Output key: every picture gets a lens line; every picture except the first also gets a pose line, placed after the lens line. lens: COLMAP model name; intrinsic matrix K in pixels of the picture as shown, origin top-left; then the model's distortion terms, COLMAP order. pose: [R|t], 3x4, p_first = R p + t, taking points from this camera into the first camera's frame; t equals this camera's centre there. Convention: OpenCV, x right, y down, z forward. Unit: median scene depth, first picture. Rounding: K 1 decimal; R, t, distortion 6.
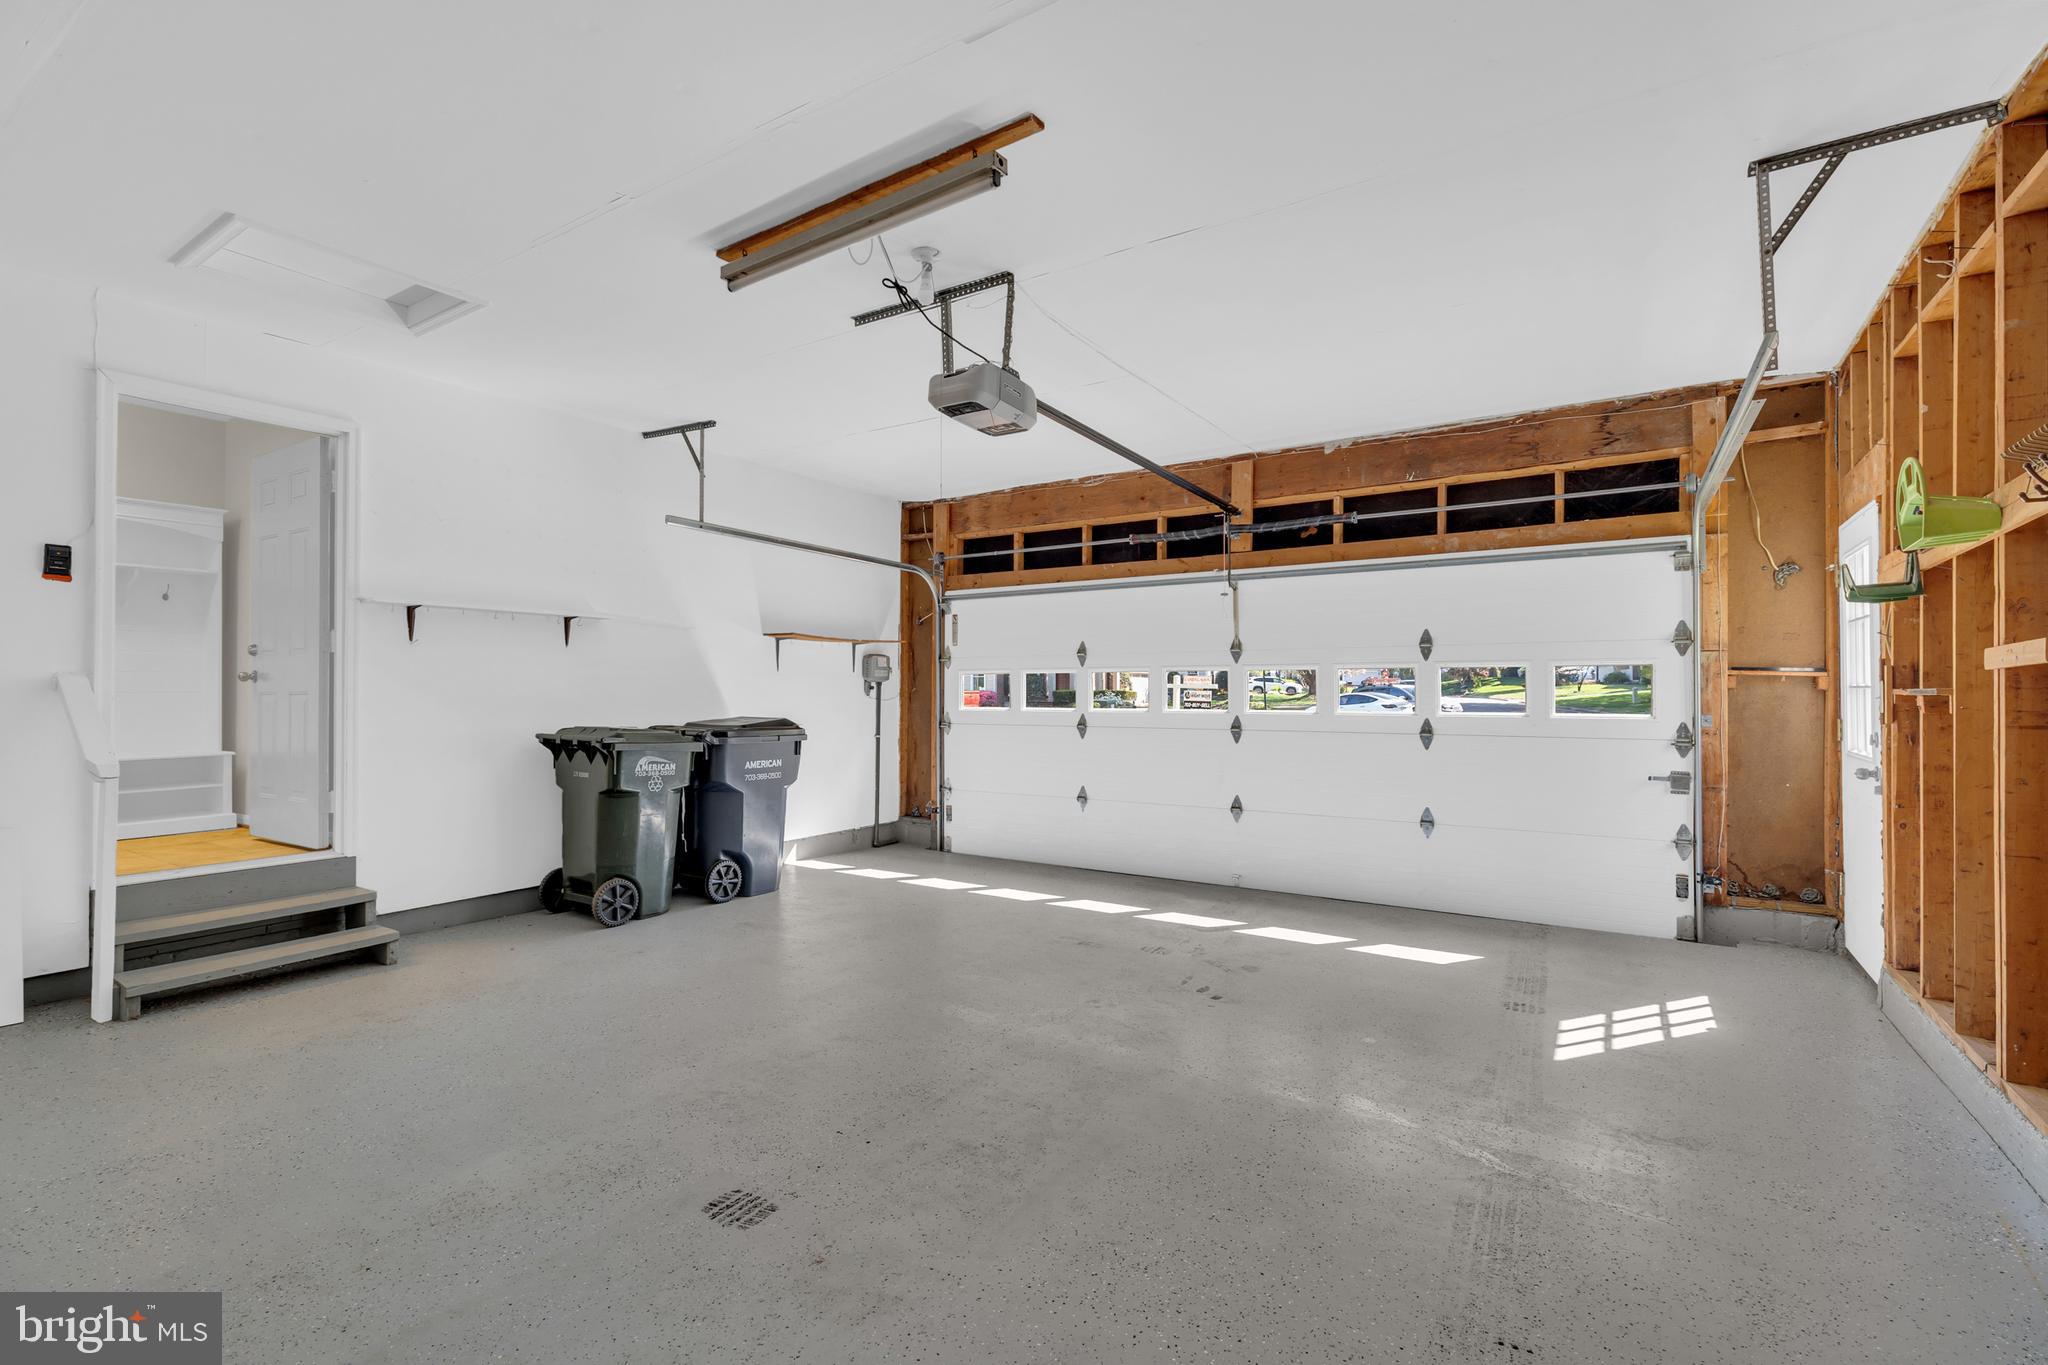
lens RADIAL K [[910.3, 0, 1019.4], [0, 910.3, 687.7], [0, 0, 1]] dist [0.005067, 0.000232]
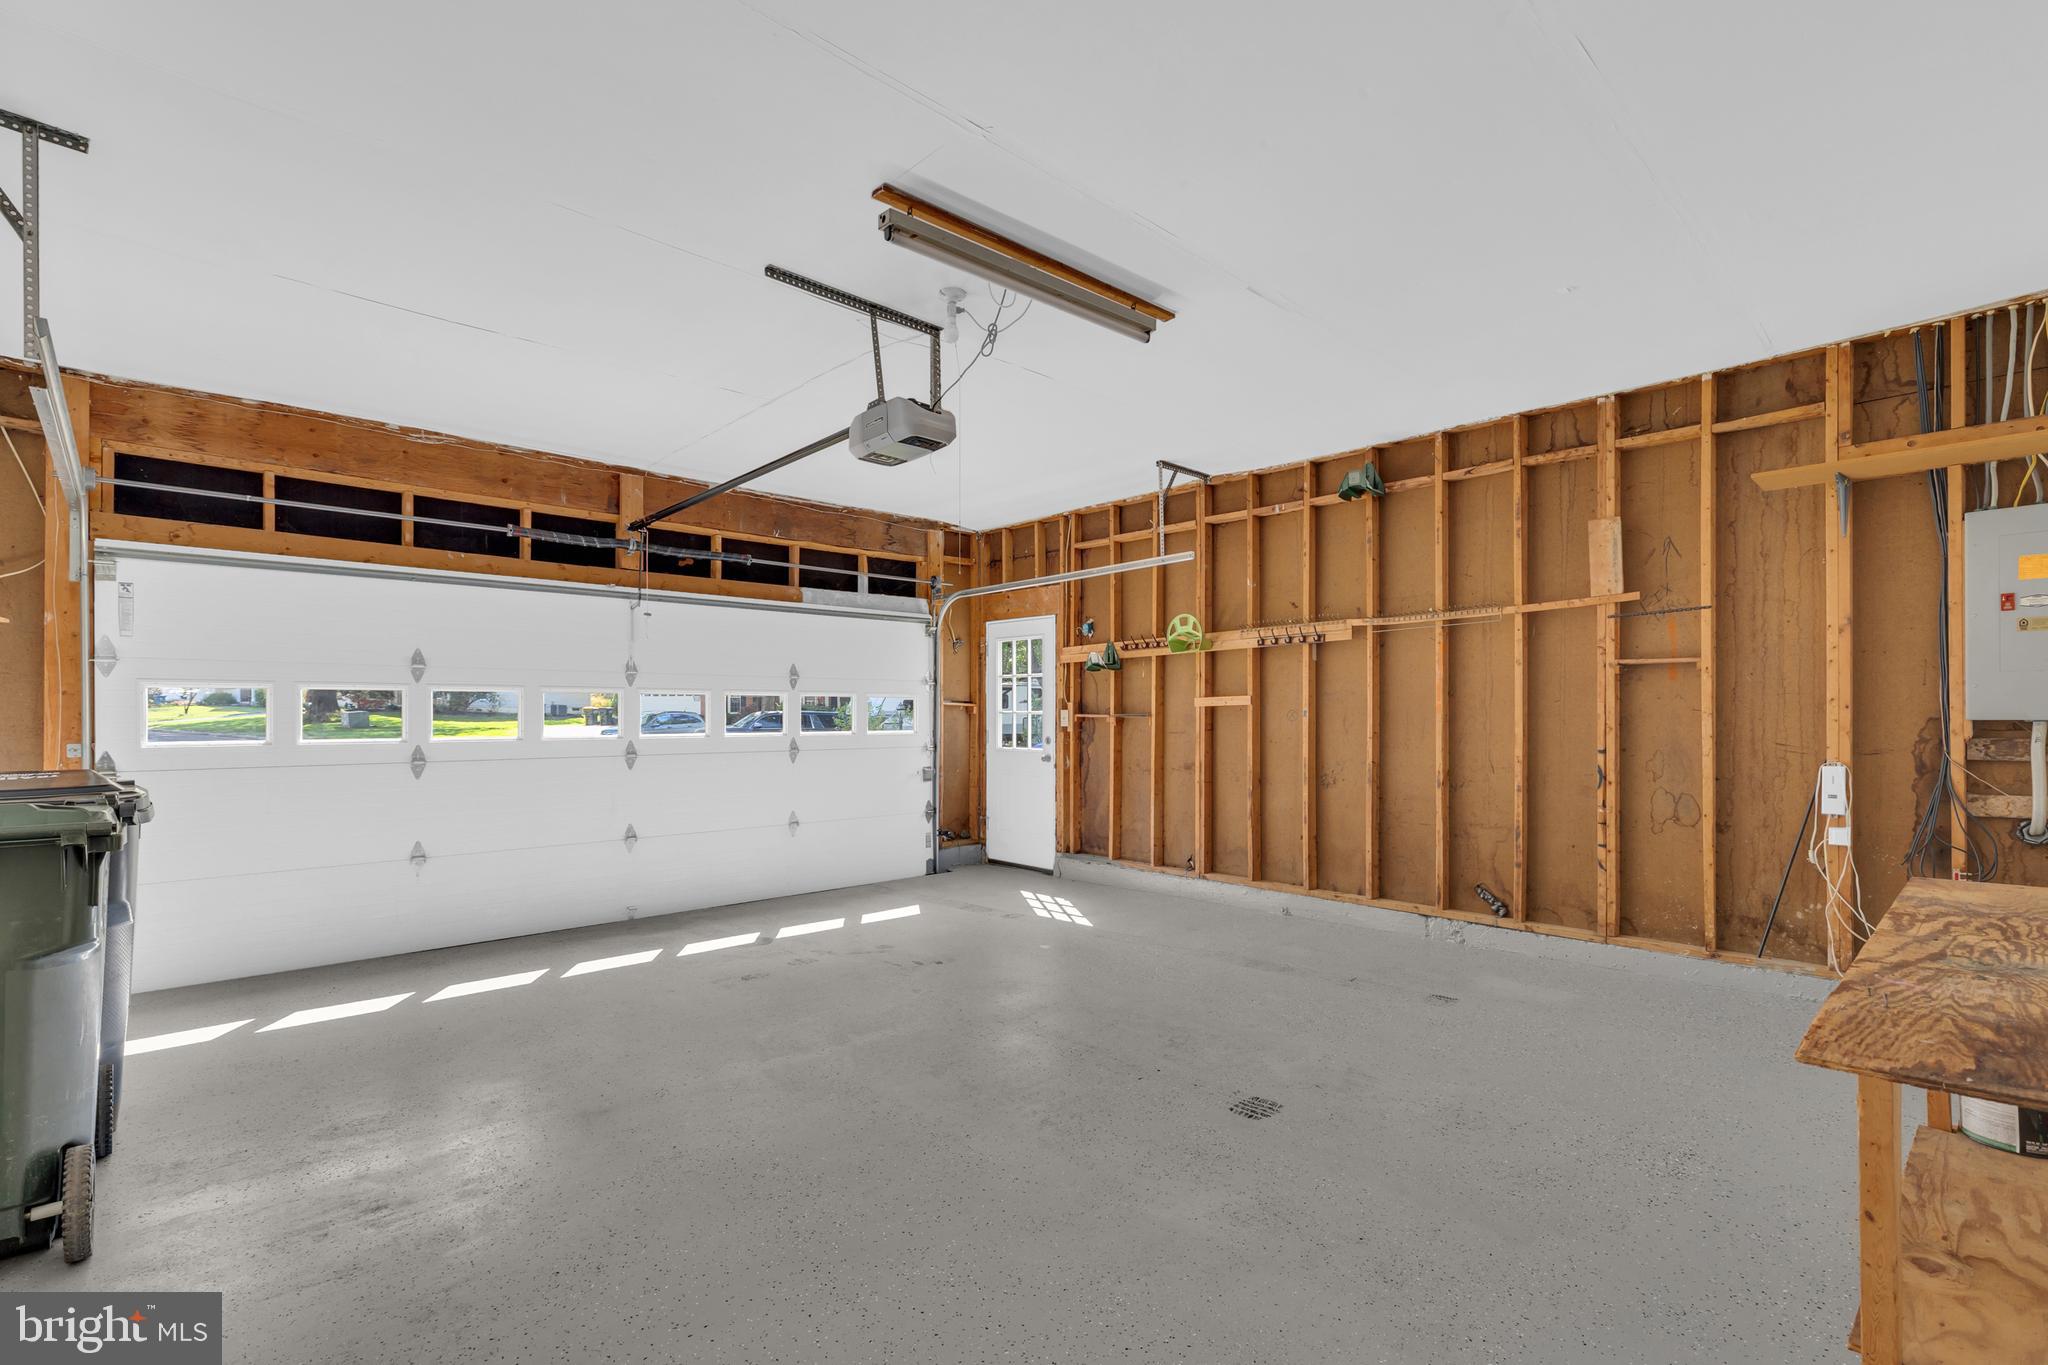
lens RADIAL K [[945.0, 0, 1012.0], [0, 945.0, 724.3], [0, 0, 1]] dist [0.003883, 0.000492]
pose [[0.238858, -0.009551, 0.971008, -0.655908], [-0.004037, 0.999933, 0.010829, 0.000989], [-0.971046, -0.006507, 0.238803, 0.389995]]
